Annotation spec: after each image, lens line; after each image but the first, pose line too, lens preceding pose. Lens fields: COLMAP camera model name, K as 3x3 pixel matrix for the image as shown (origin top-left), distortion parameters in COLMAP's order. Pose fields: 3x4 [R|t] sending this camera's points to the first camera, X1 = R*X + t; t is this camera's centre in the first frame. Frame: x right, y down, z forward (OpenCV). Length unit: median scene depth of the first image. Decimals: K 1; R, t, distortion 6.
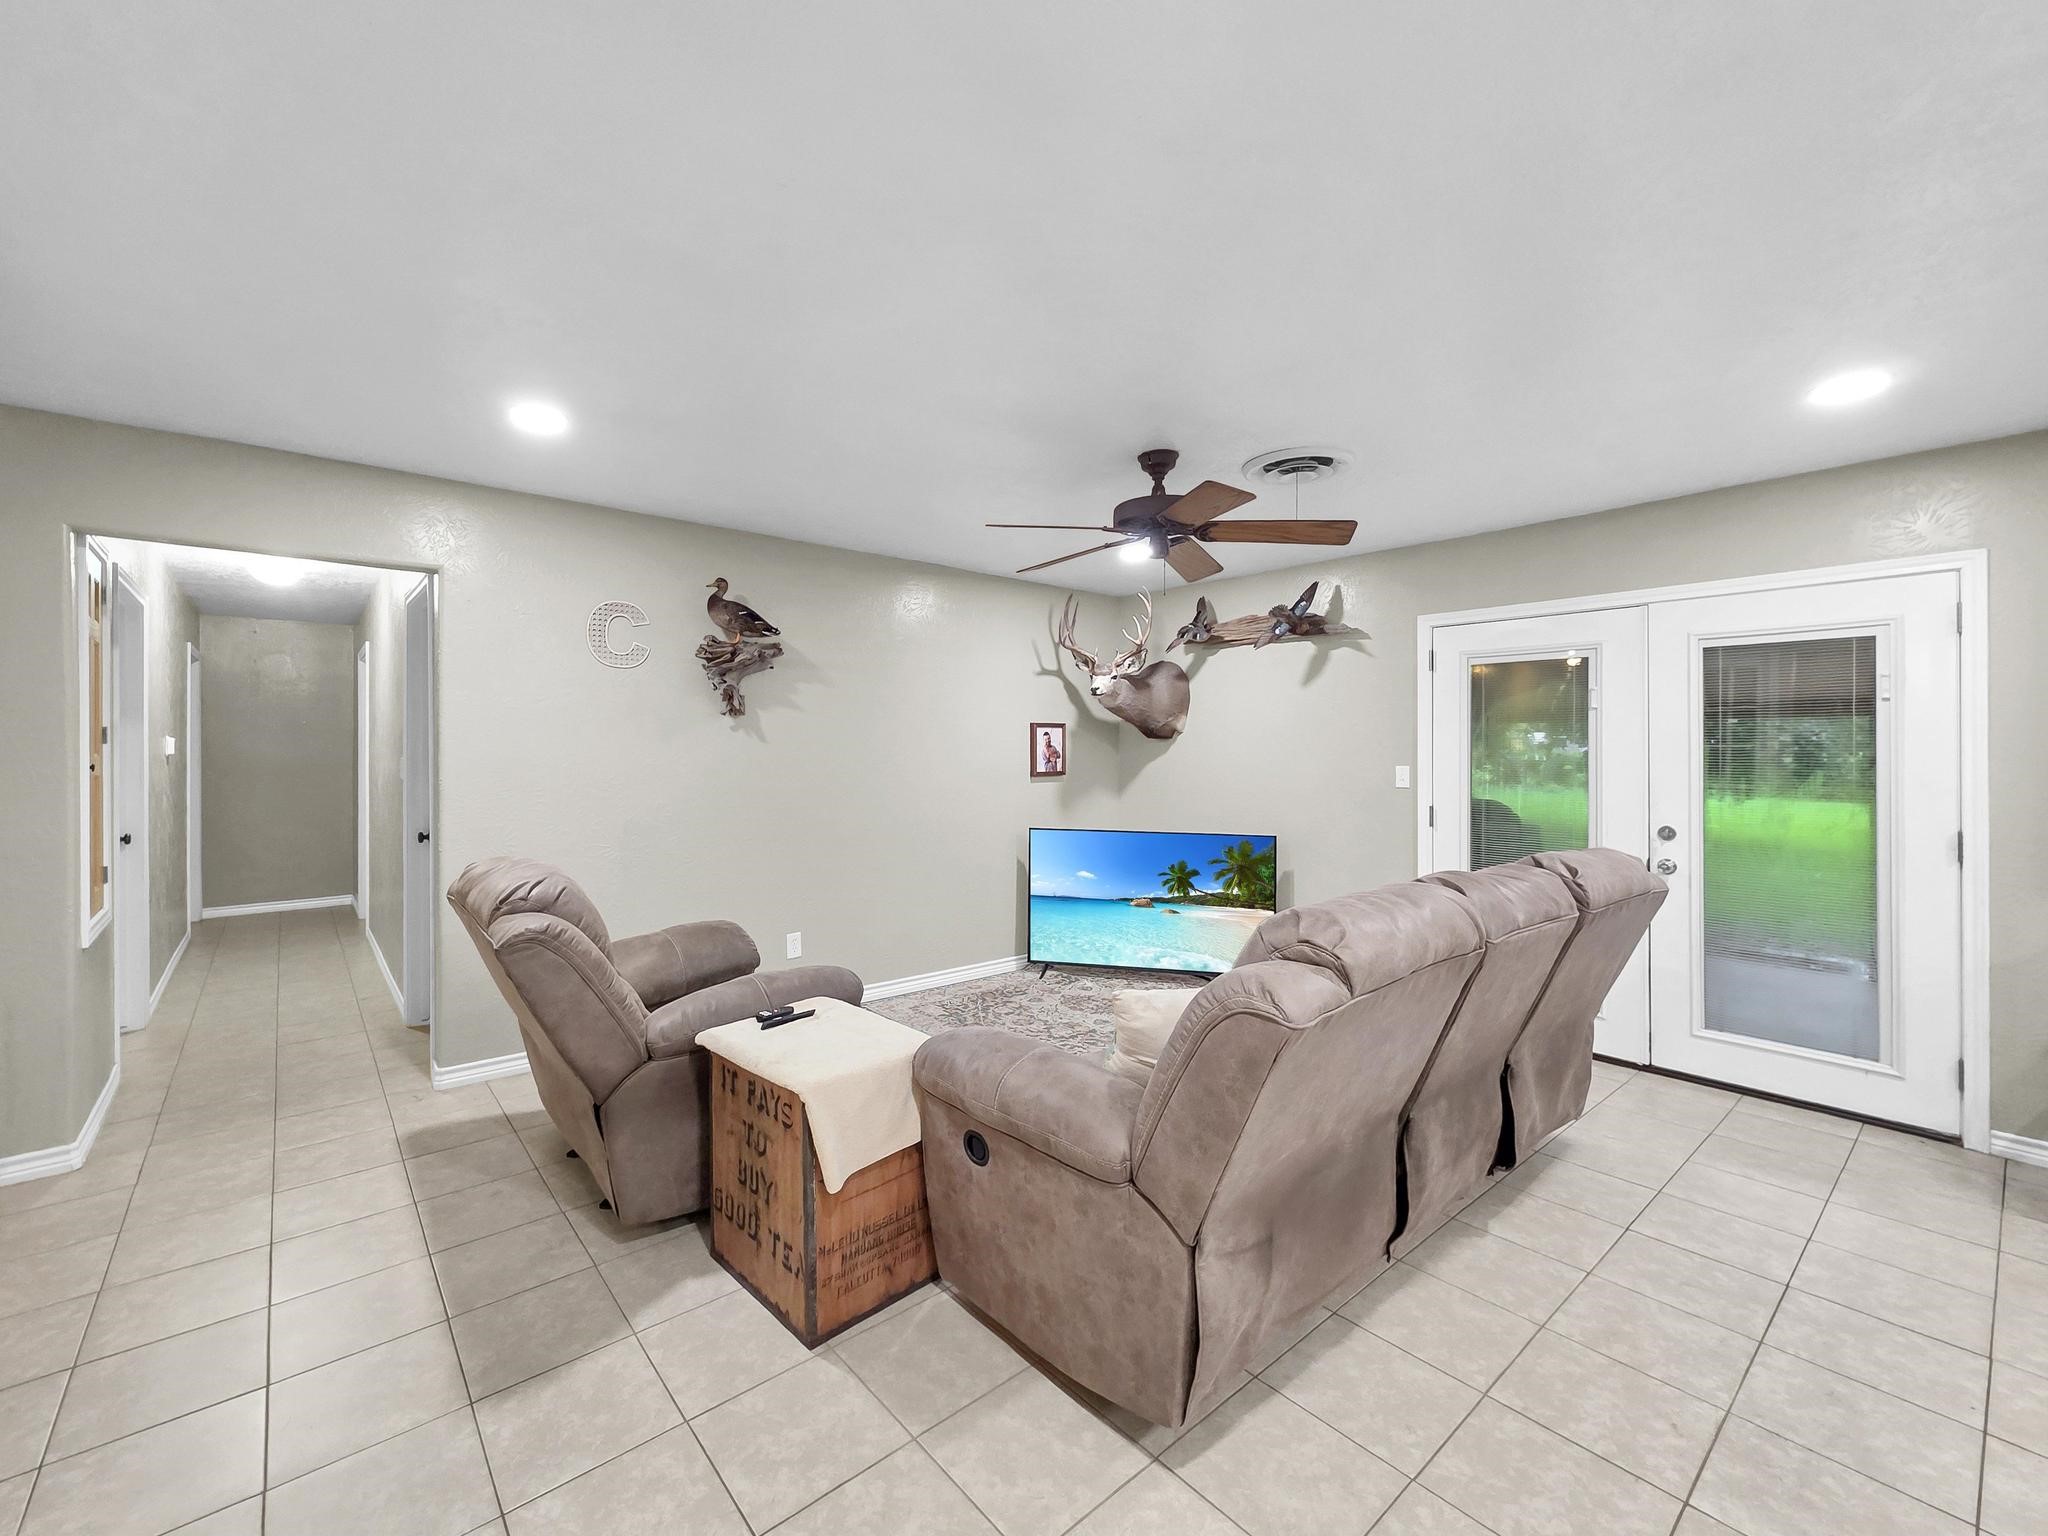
lens RADIAL K [[857.4, 0, 961.0], [0, 857.4, 739.8], [0, 0, 1]] dist [0.001518, 0.000784]
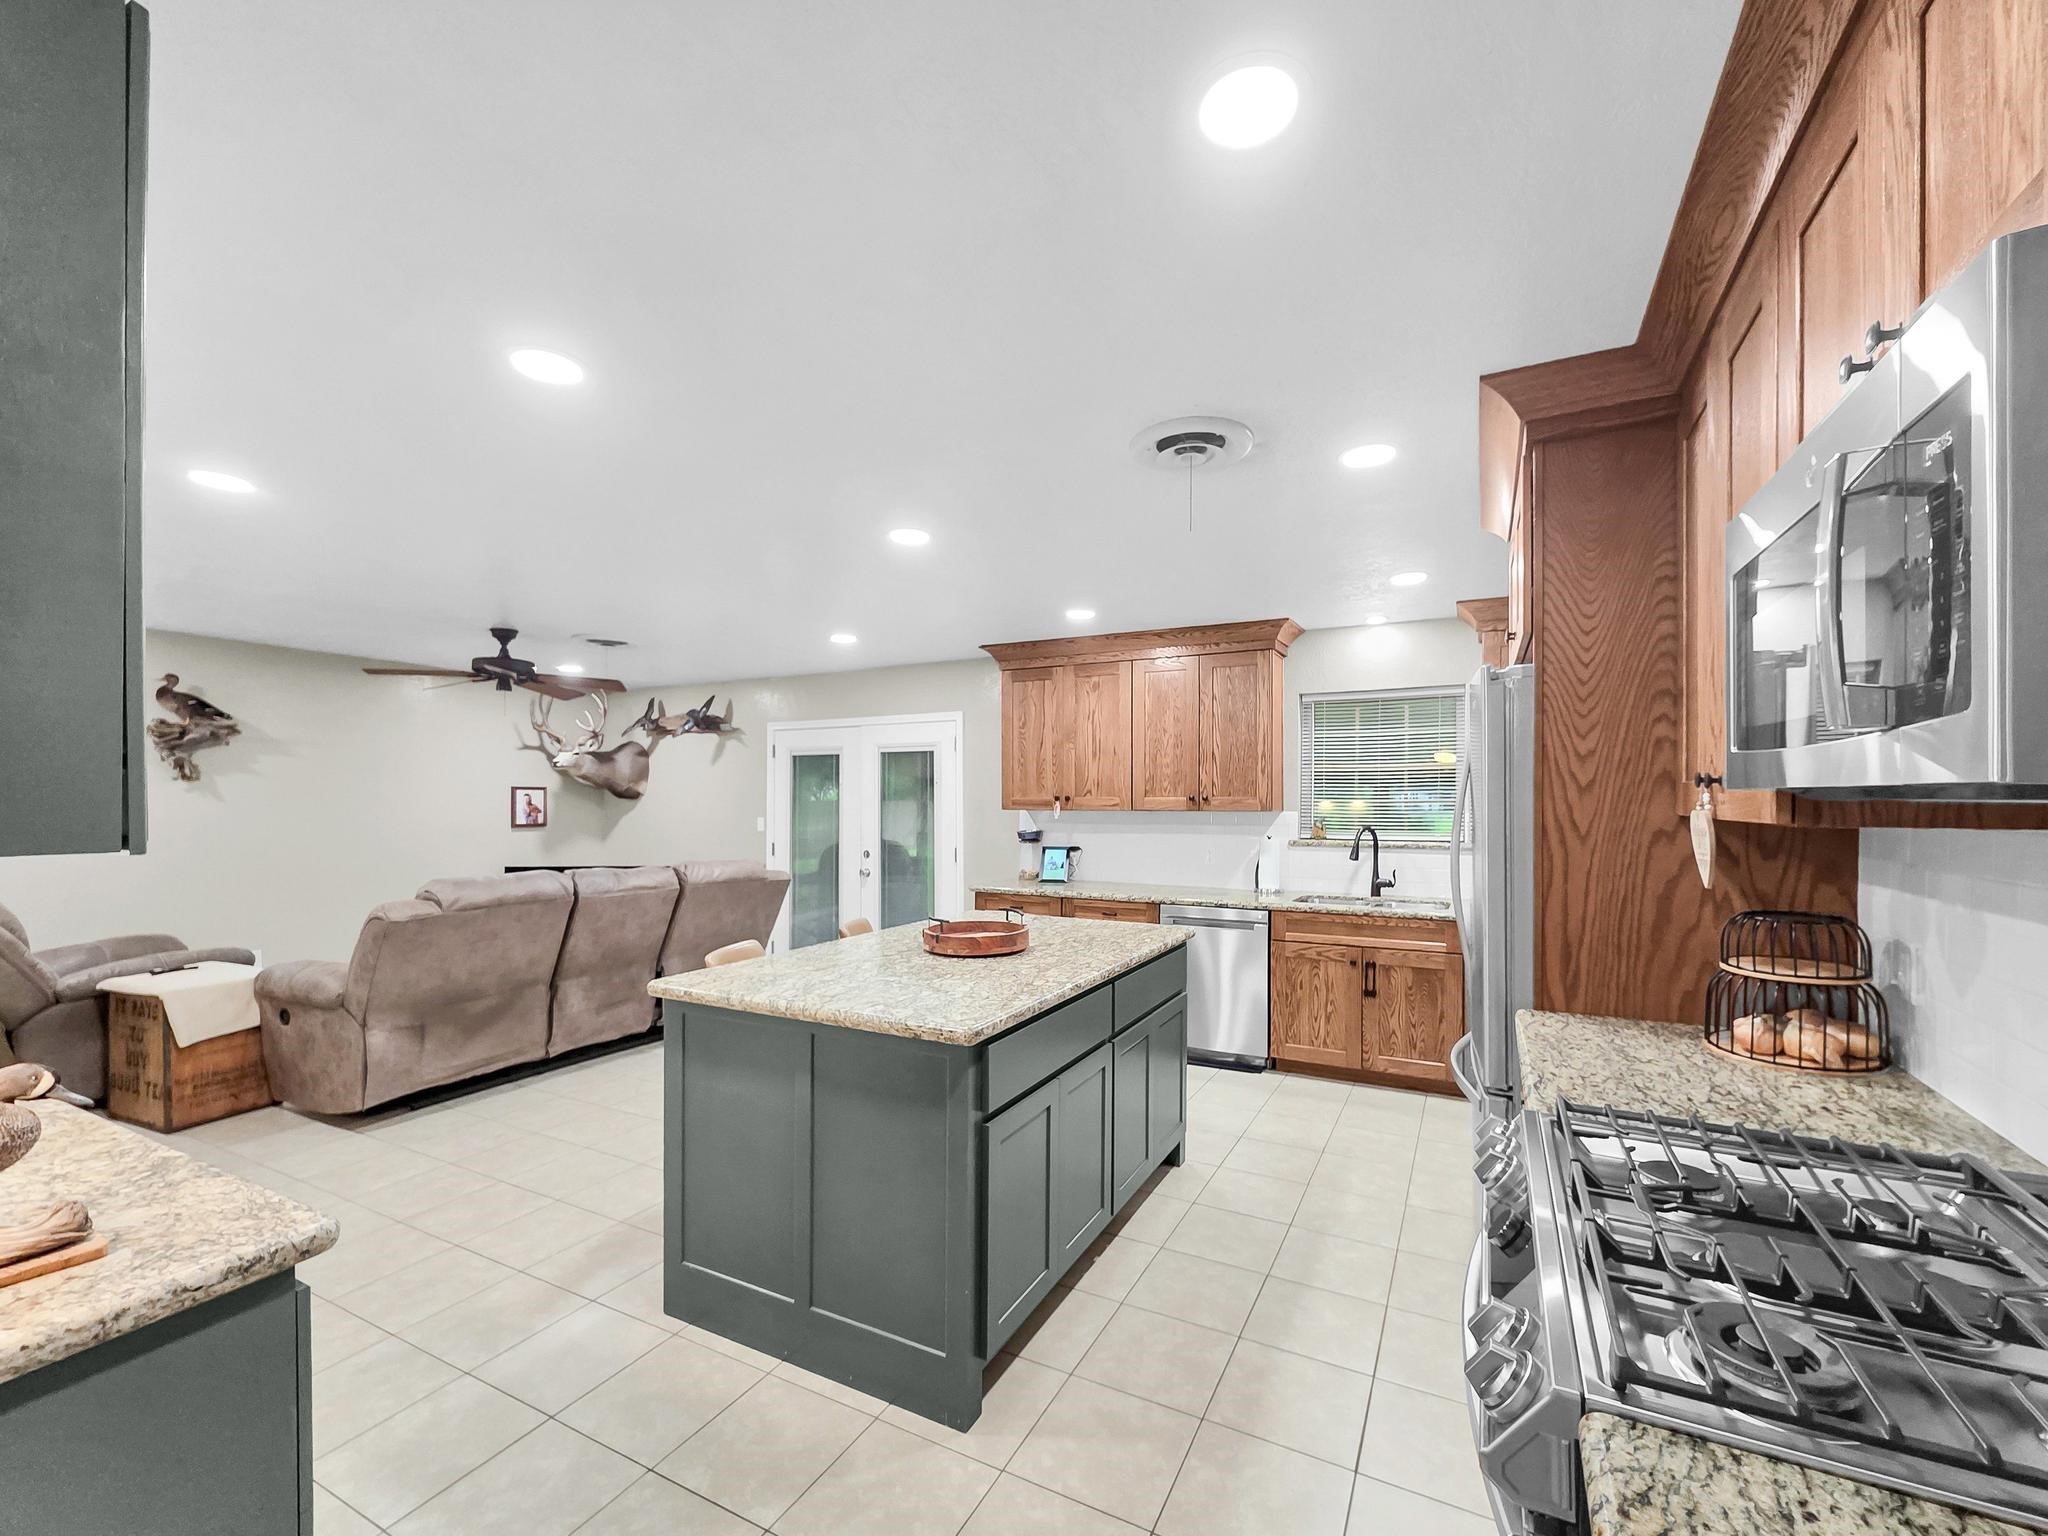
lens RADIAL K [[857.4, 0, 1028.9], [0, 857.4, 783.2], [0, 0, 1]] dist [0.001518, 0.000784]
pose [[0.907794, 0.011498, 0.419258, 0.303463], [-0.005919, 0.999876, -0.014605, -0.012282], [-0.419374, 0.010777, 0.907750, -0.613469]]
